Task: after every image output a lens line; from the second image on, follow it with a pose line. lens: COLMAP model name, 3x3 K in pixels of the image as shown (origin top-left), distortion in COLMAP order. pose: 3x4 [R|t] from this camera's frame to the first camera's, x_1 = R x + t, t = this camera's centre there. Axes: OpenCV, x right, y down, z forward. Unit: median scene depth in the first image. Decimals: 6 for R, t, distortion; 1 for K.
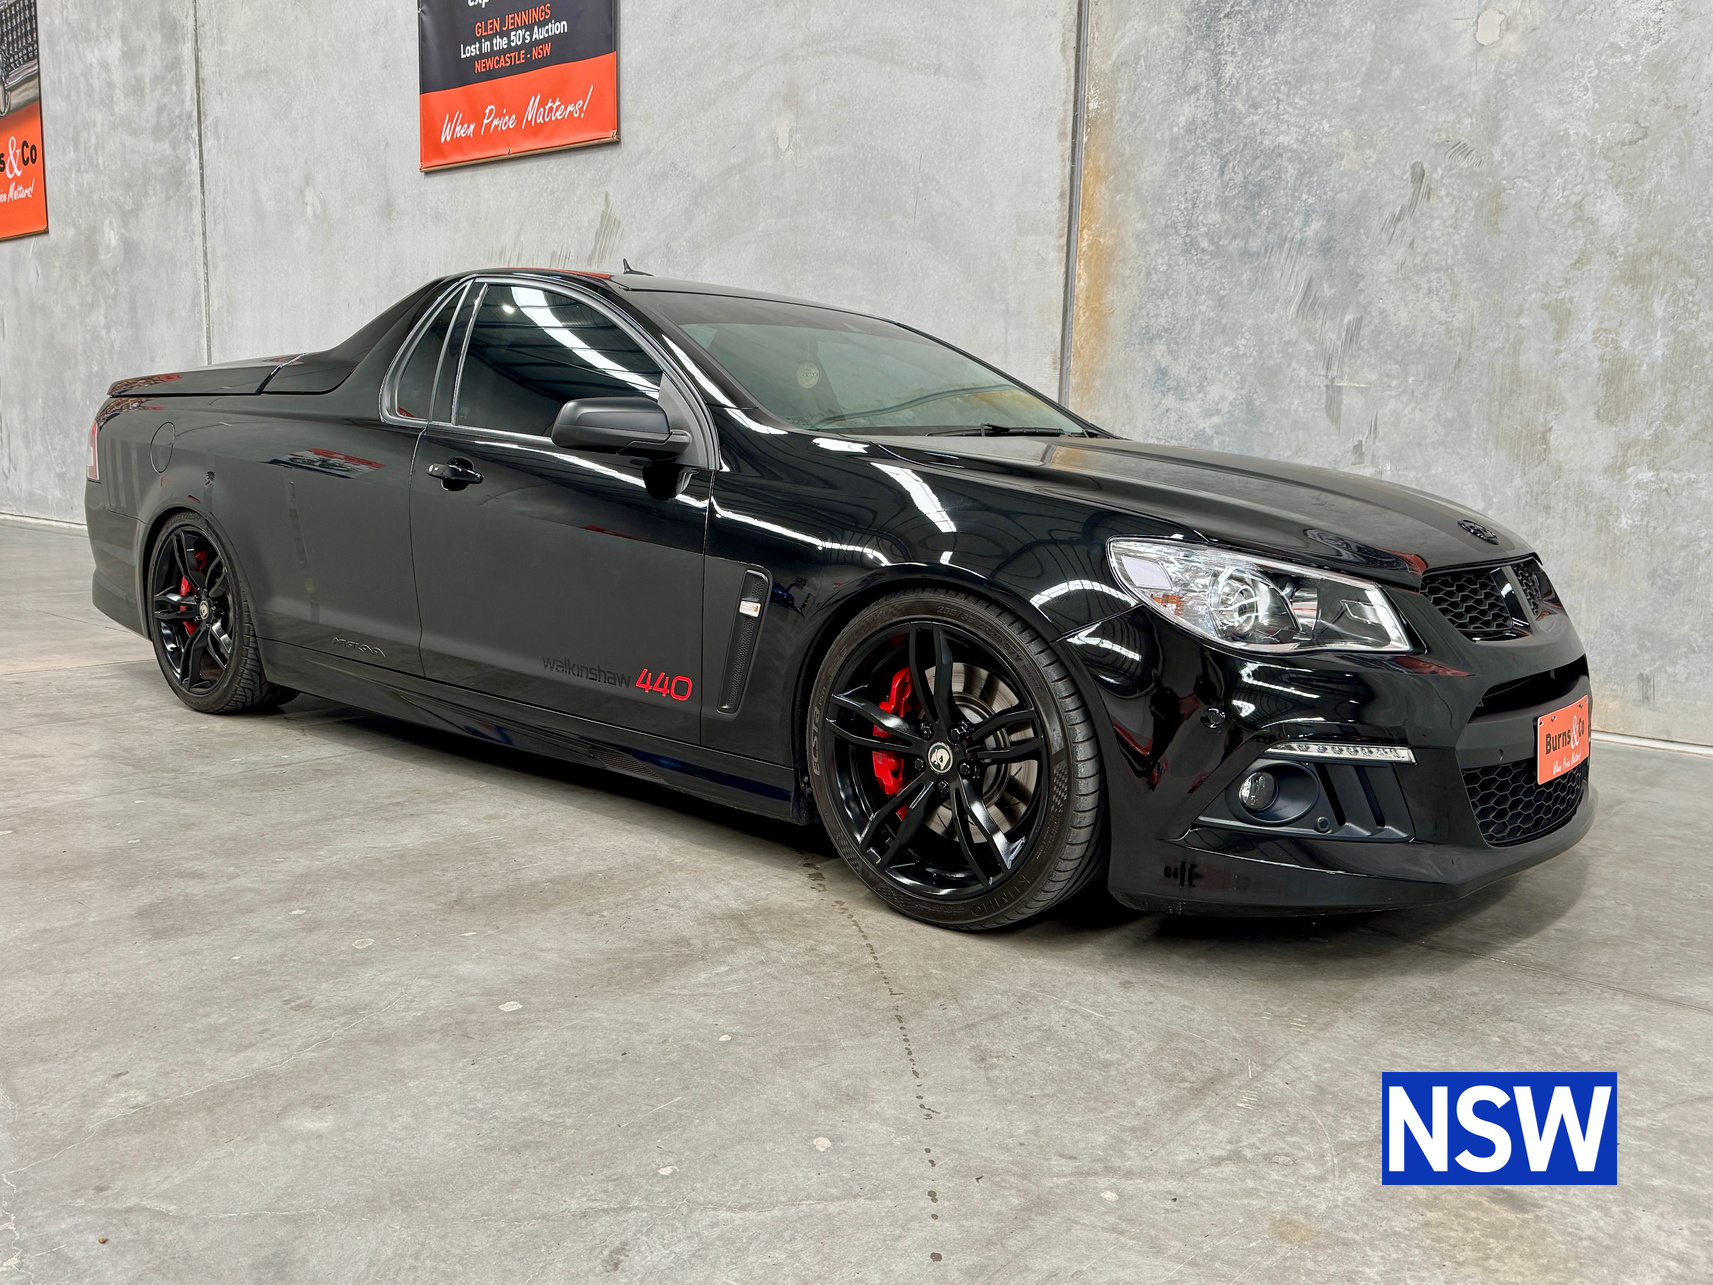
lens RADIAL K [[1561.6, 0, 824.8], [0, 1561.6, 726.1], [0, 0, 1]] dist [-0.128585, 0.028538]
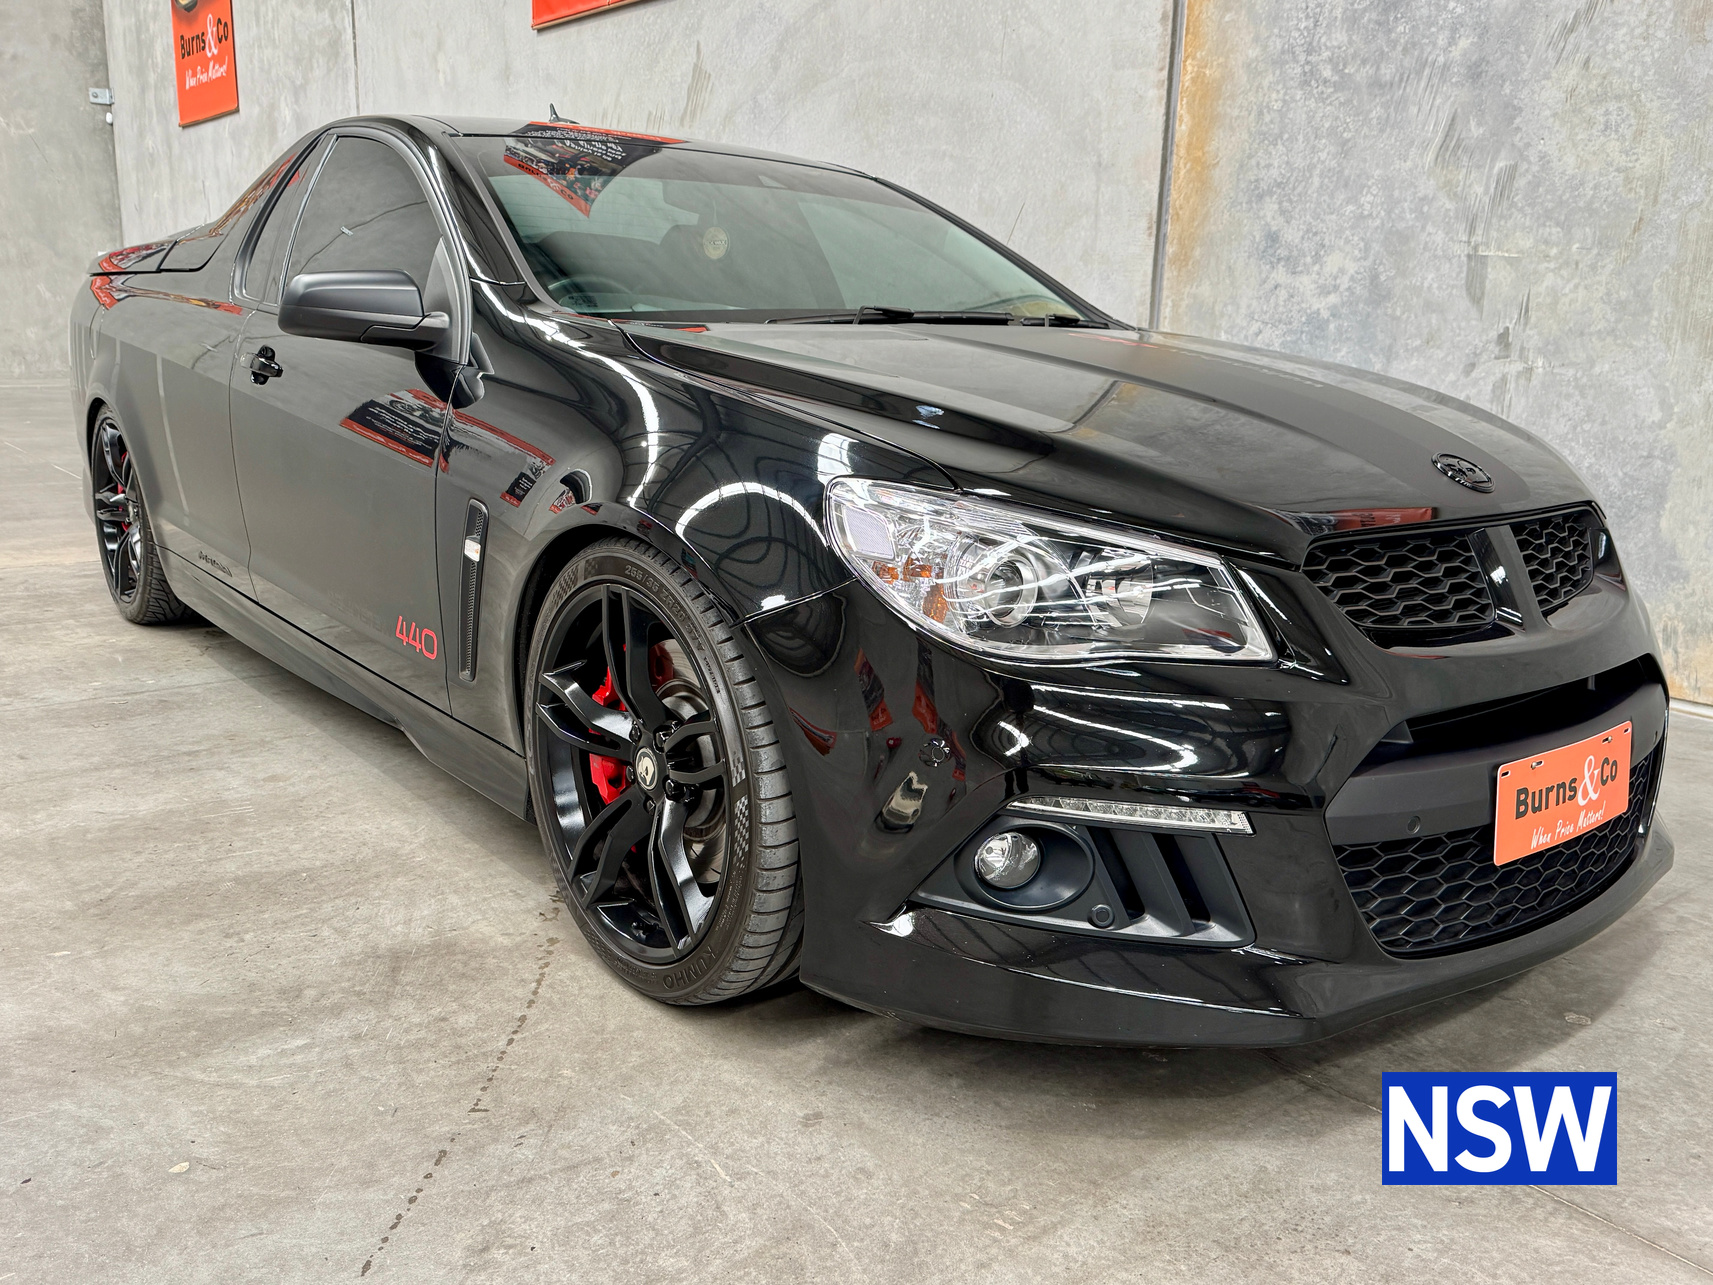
lens RADIAL K [[1561.6, 0, 777.4], [0, 1561.6, 794.8], [0, 0, 1]] dist [-0.128585, 0.028538]
pose [[0.975553, 0.055454, -0.212654, 0.161410], [-0.029869, 0.992118, 0.121692, -0.033136], [0.217727, -0.112365, 0.969520, 0.158996]]
